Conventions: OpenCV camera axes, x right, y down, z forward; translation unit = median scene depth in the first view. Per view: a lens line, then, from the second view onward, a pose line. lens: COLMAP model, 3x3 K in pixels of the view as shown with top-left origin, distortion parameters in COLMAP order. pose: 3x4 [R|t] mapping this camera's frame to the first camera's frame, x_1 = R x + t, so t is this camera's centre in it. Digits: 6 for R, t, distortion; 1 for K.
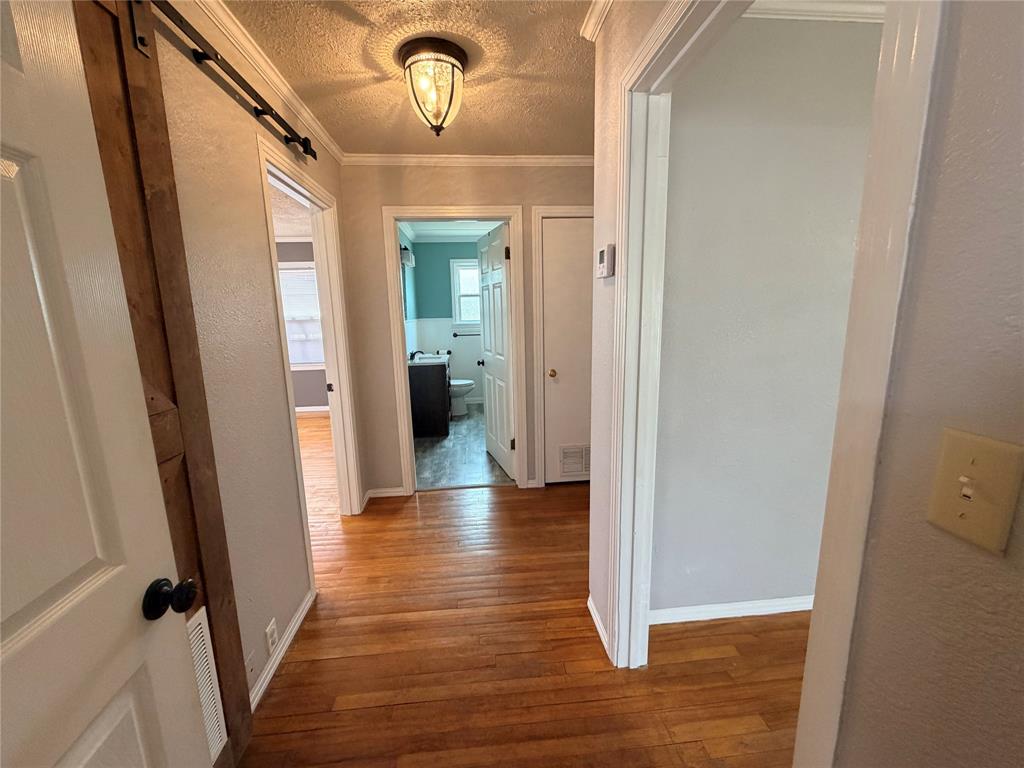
lens RADIAL K [[410.4, 0, 512.1], [0, 410.4, 382.8], [0, 0, 1]] dist [0.000048, 0.000359]
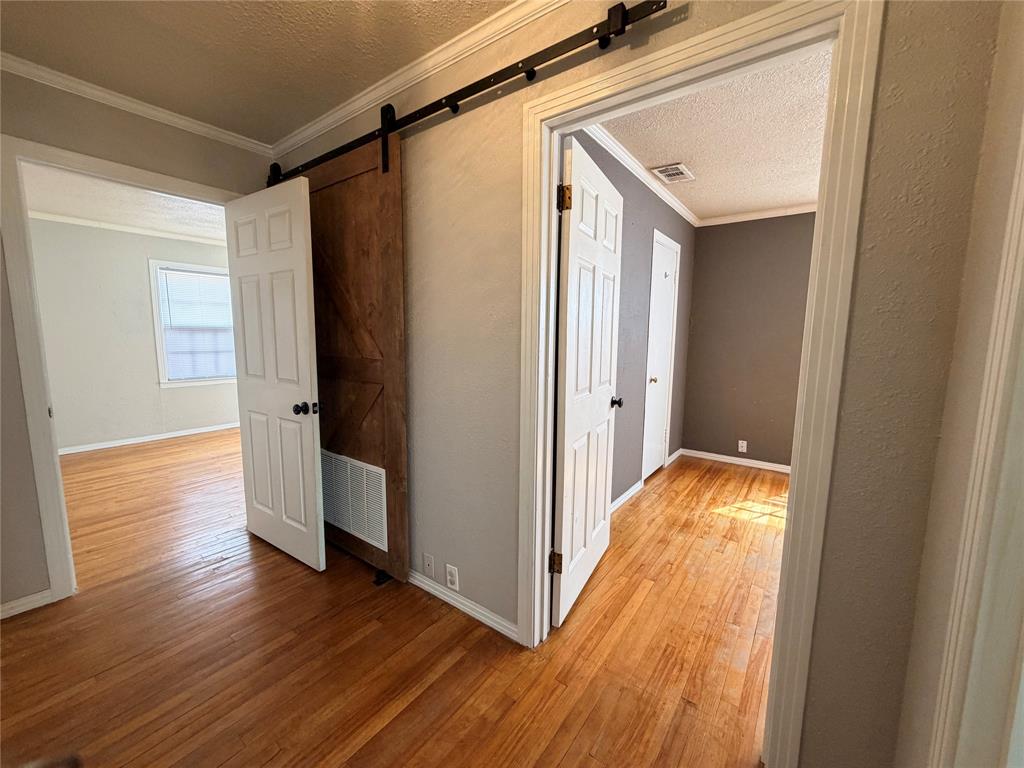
lens RADIAL K [[410.4, 0, 514.7], [0, 410.4, 385.8], [0, 0, 1]] dist [0.000048, 0.000359]
pose [[-0.659784, 0.126192, -0.740783, 0.106372], [-0.118806, 0.955883, 0.268650, -0.242944], [0.742004, 0.265261, -0.615684, 1.534752]]
